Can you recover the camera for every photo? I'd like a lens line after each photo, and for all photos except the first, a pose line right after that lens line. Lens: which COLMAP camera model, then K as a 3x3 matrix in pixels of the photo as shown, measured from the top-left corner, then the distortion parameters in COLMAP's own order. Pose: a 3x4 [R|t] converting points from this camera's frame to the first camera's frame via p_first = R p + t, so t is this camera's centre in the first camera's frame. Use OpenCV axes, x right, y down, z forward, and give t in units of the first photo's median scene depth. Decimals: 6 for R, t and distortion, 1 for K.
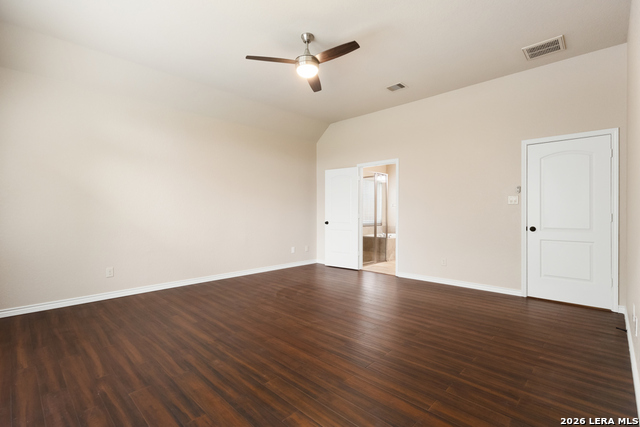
lens RADIAL K [[299.1, 0, 320.3], [0, 299.1, 215.1], [0, 0, 1]] dist [0.003416, -0.000007]
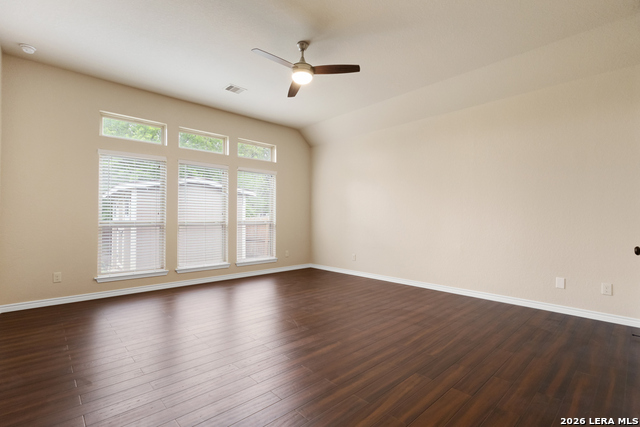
lens RADIAL K [[299.1, 0, 320.4], [0, 299.1, 214.9], [0, 0, 1]] dist [0.003416, -0.000007]
pose [[-0.053323, -0.011838, -0.998507, 0.738564], [0.005211, 0.999913, -0.012133, -0.018415], [0.998564, -0.005850, -0.053257, 0.779267]]
